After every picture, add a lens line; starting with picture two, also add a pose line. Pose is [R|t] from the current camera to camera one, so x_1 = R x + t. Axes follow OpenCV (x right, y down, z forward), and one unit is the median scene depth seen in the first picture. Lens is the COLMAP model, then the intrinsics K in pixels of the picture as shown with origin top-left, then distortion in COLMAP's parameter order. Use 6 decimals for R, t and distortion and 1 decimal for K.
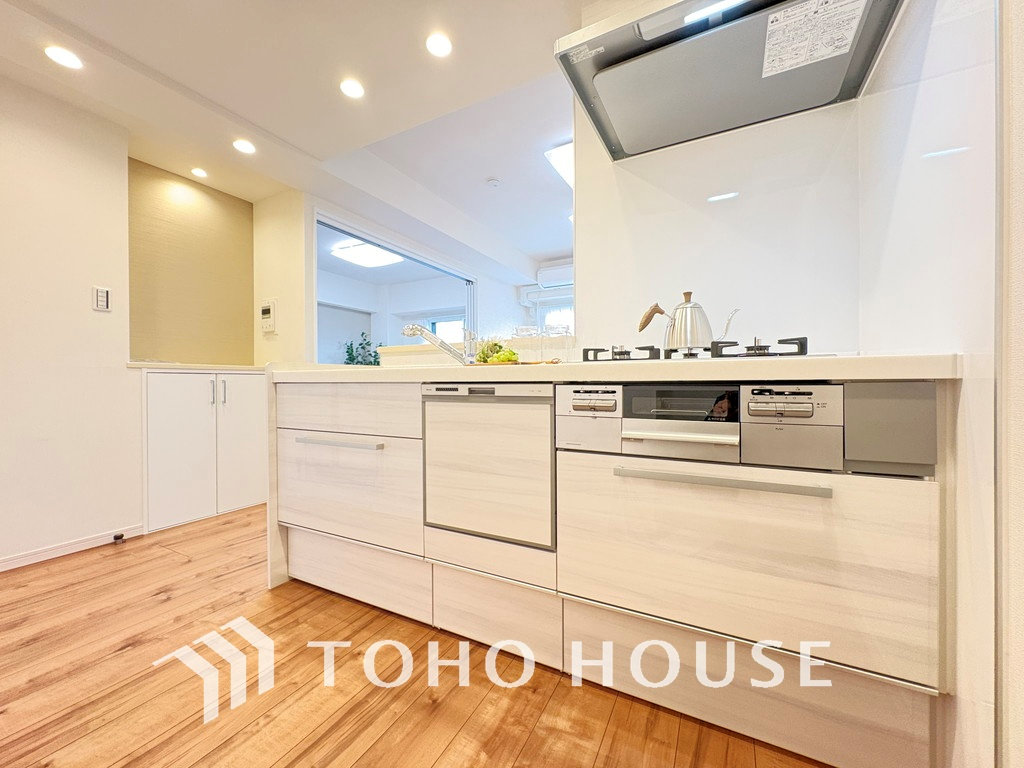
lens RADIAL K [[407.9, 0, 509.4], [0, 407.9, 384.4], [0, 0, 1]] dist [0.001212, 0.000075]
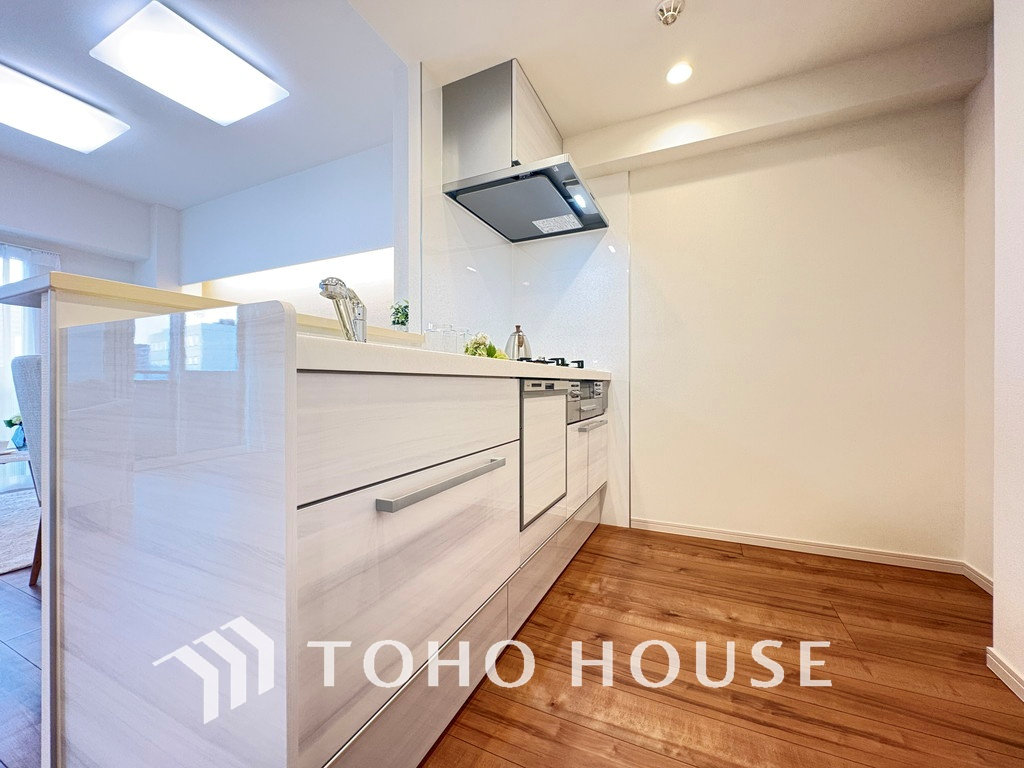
lens RADIAL K [[407.9, 0, 509.4], [0, 407.9, 384.4], [0, 0, 1]] dist [0.001212, 0.000075]
pose [[-0.040573, -0.001900, 0.999175, -1.409419], [0.016696, 0.999857, 0.002580, 0.007549], [-0.999037, 0.016787, -0.040536, 1.312326]]
